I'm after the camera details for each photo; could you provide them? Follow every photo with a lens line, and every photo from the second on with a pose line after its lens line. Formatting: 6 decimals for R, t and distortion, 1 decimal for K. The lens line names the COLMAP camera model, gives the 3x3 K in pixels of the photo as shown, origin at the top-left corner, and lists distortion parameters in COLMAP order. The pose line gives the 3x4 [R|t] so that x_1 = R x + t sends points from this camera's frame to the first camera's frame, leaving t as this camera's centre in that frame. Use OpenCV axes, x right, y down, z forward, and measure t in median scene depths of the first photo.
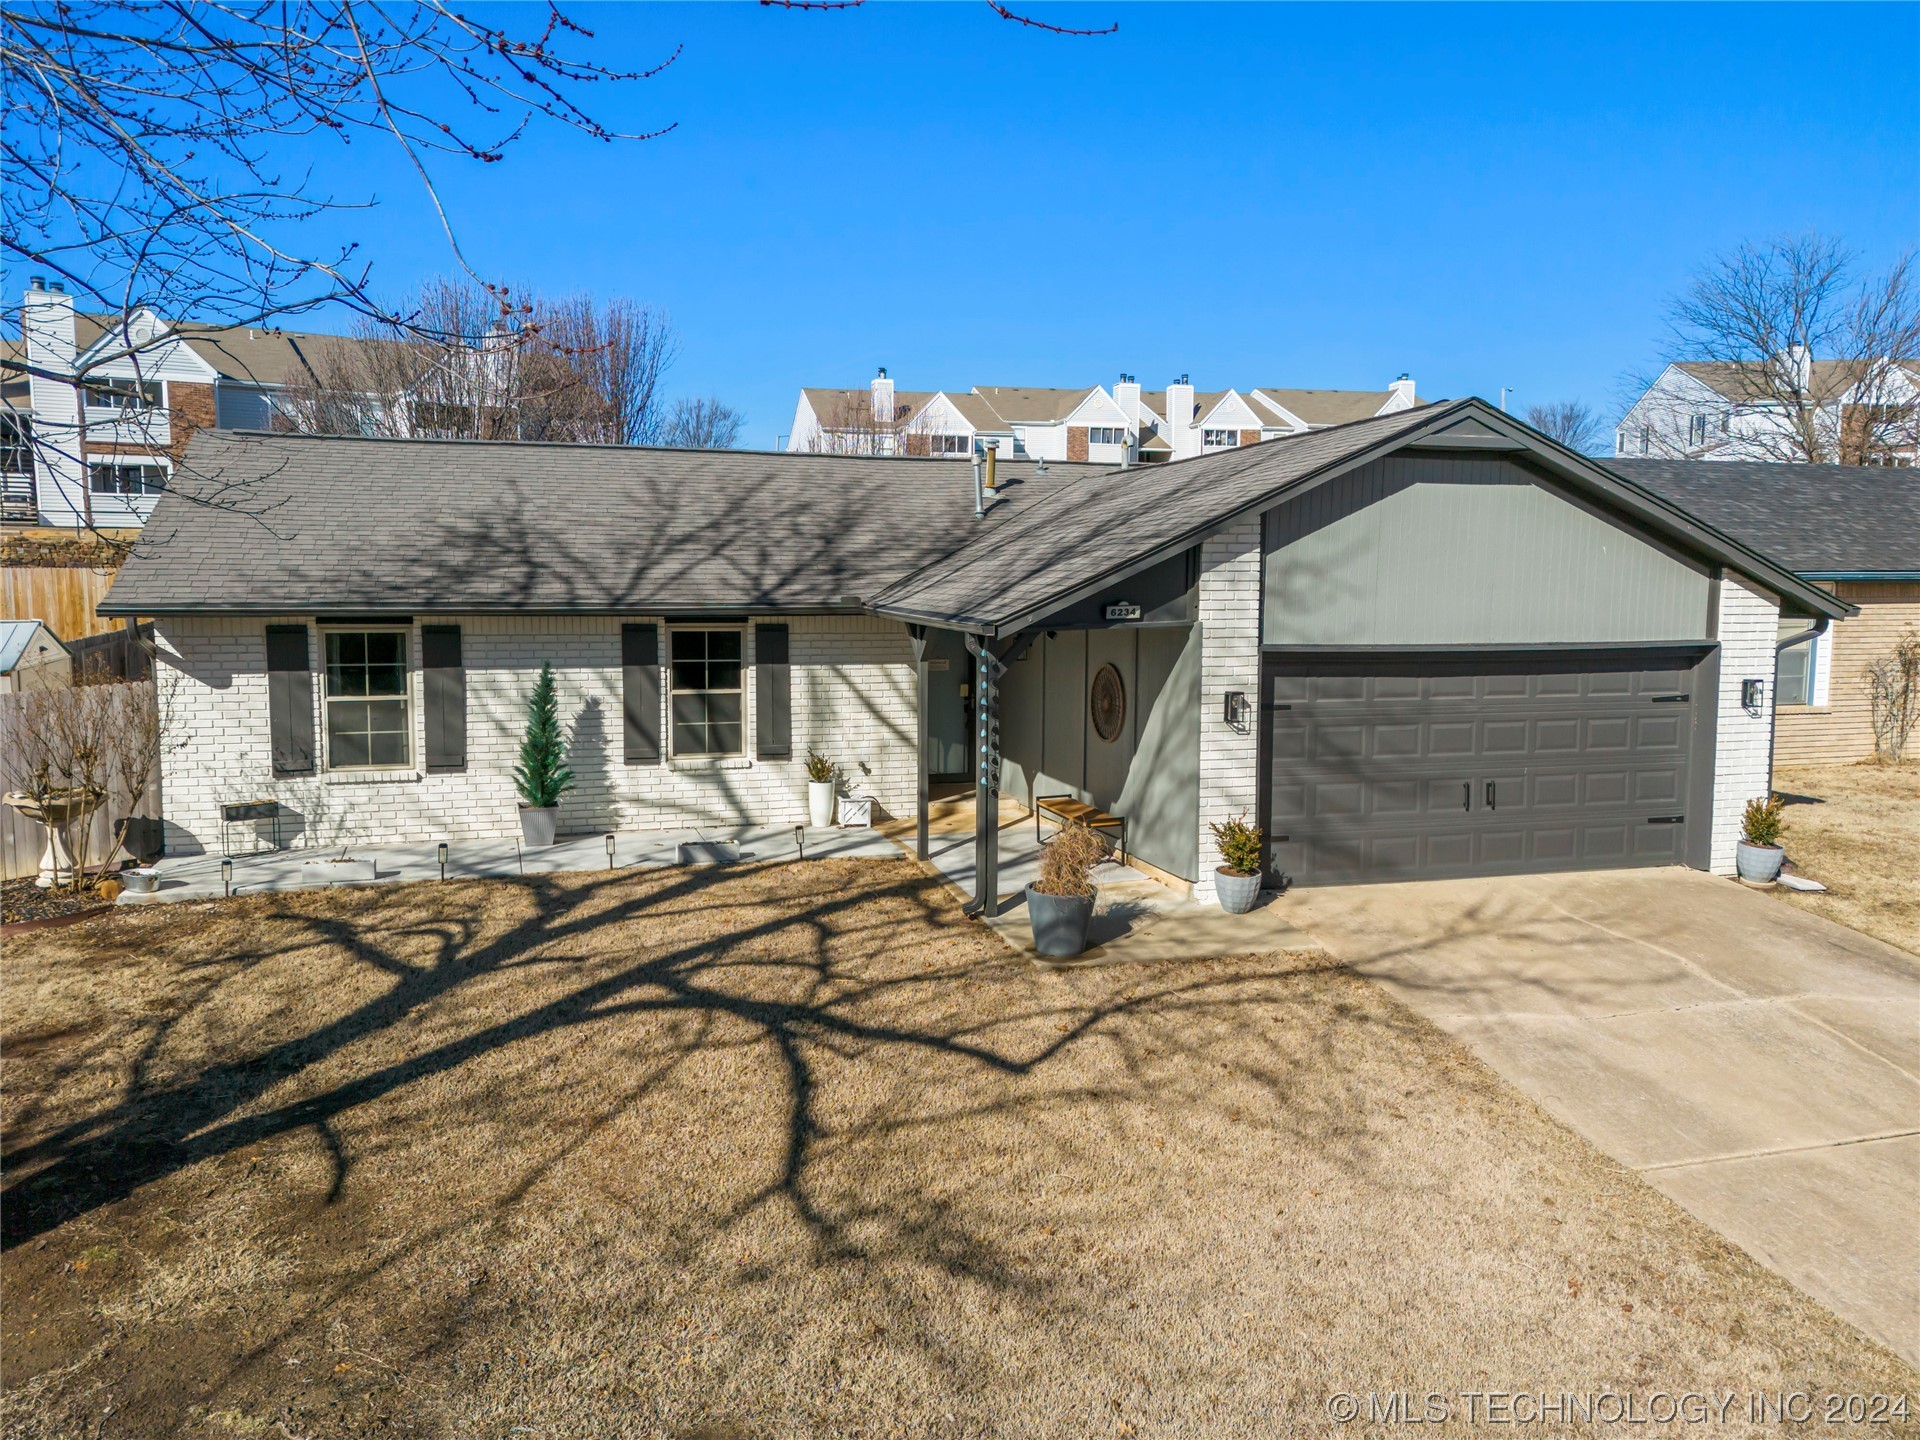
lens RADIAL K [[1445.5, 0, 956.6], [0, 1445.5, 694.4], [0, 0, 1]] dist [0.073837, -0.078350]
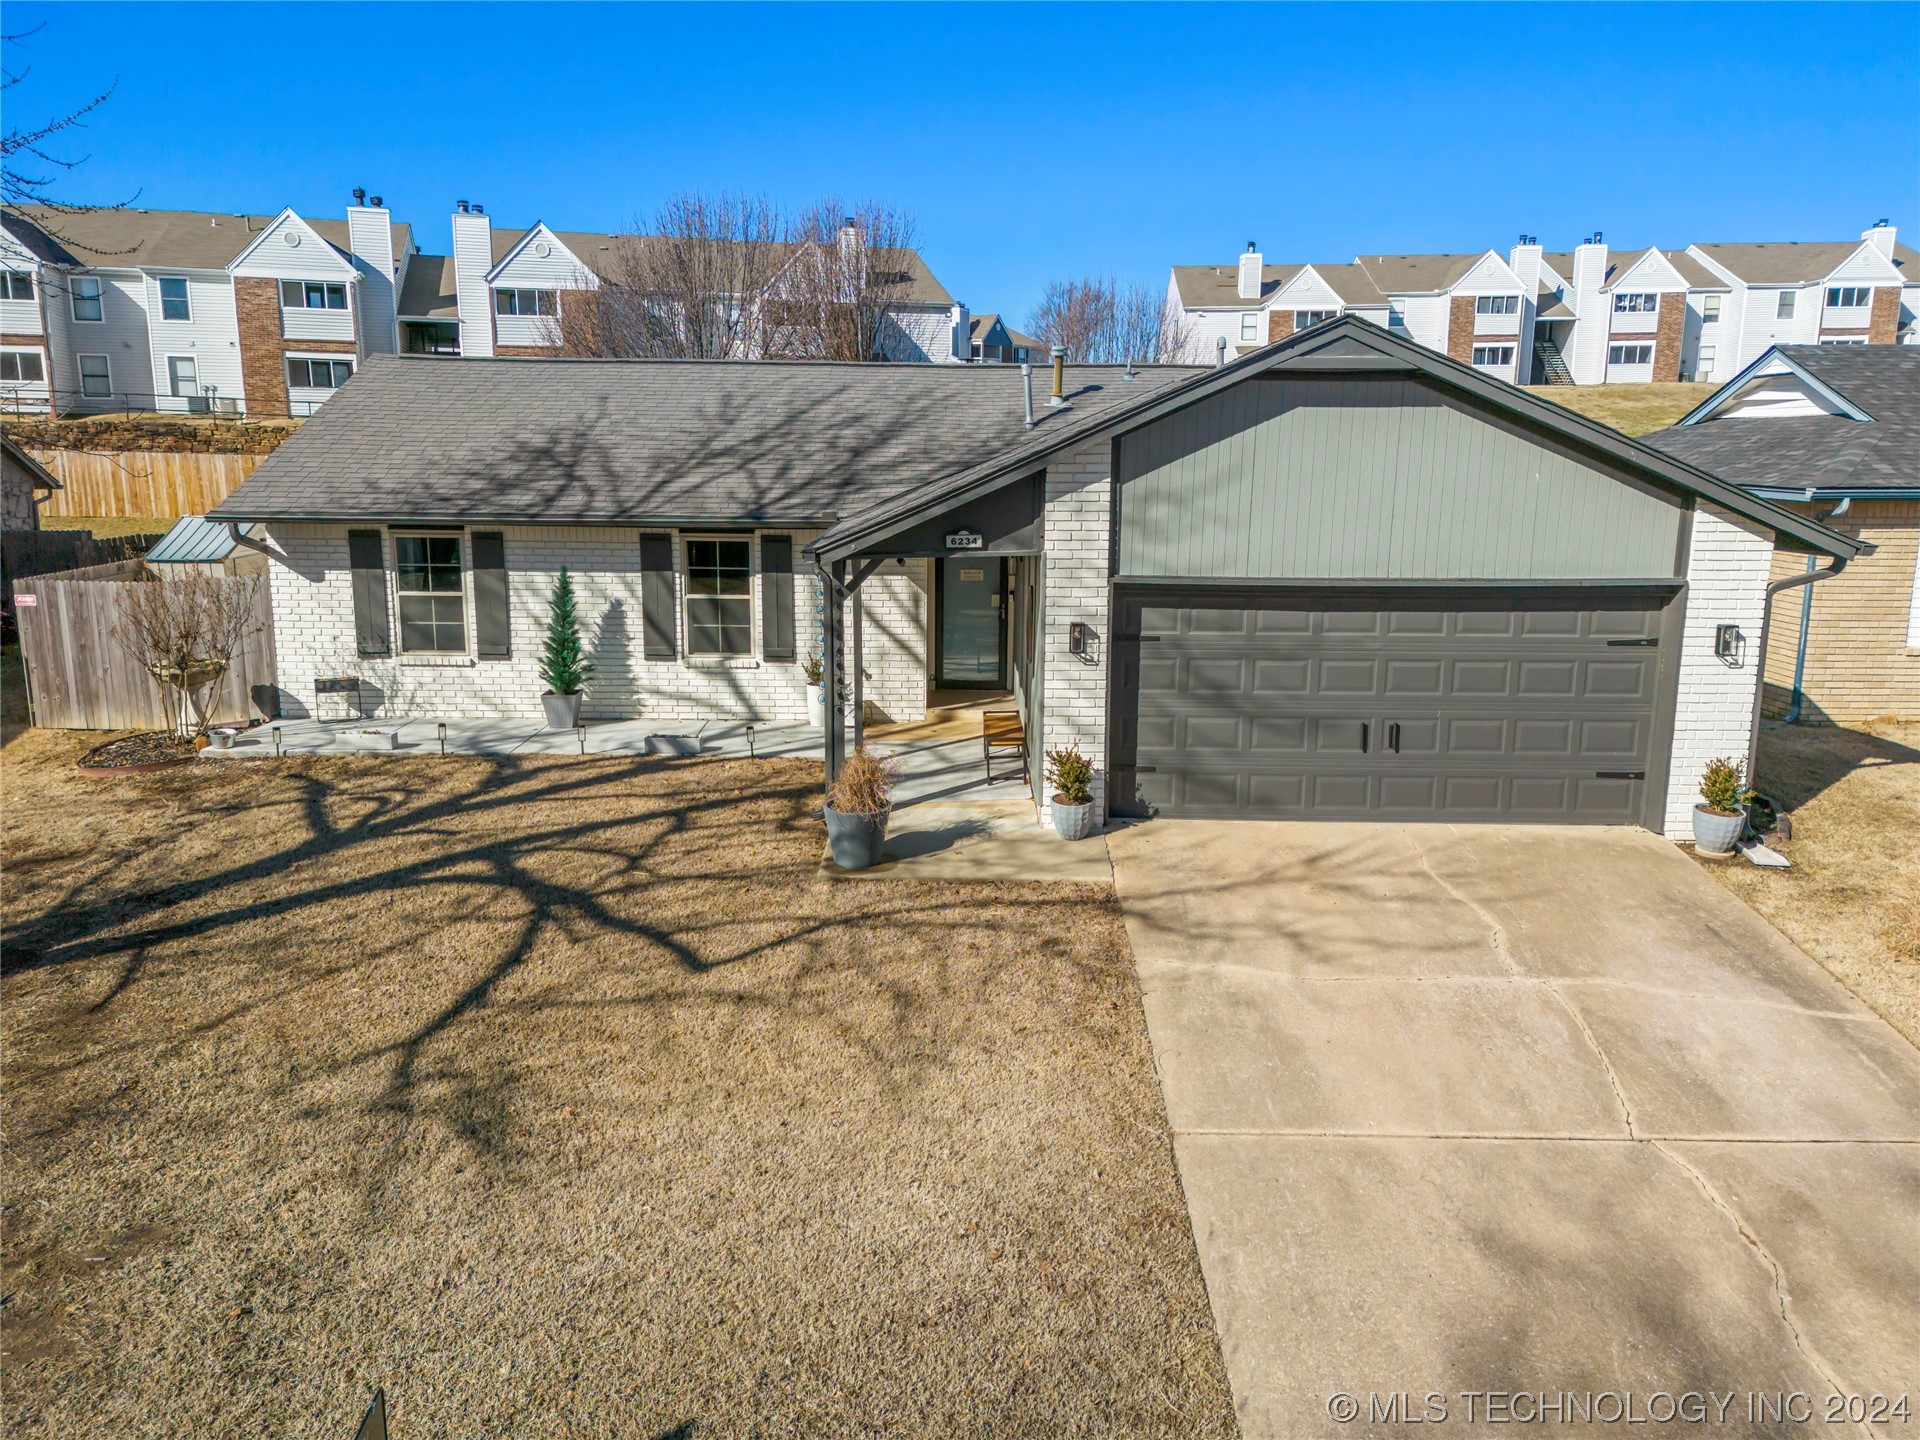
lens RADIAL K [[1409.1, 0, 960.0], [0, 1409.1, 720.0], [0, 0, 1]] dist [0.069810, -0.056284]
pose [[0.953460, 0.059083, -0.295675, 0.379444], [-0.027433, 0.993545, 0.110070, -0.037438], [0.300270, -0.096836, 0.948926, 0.039188]]
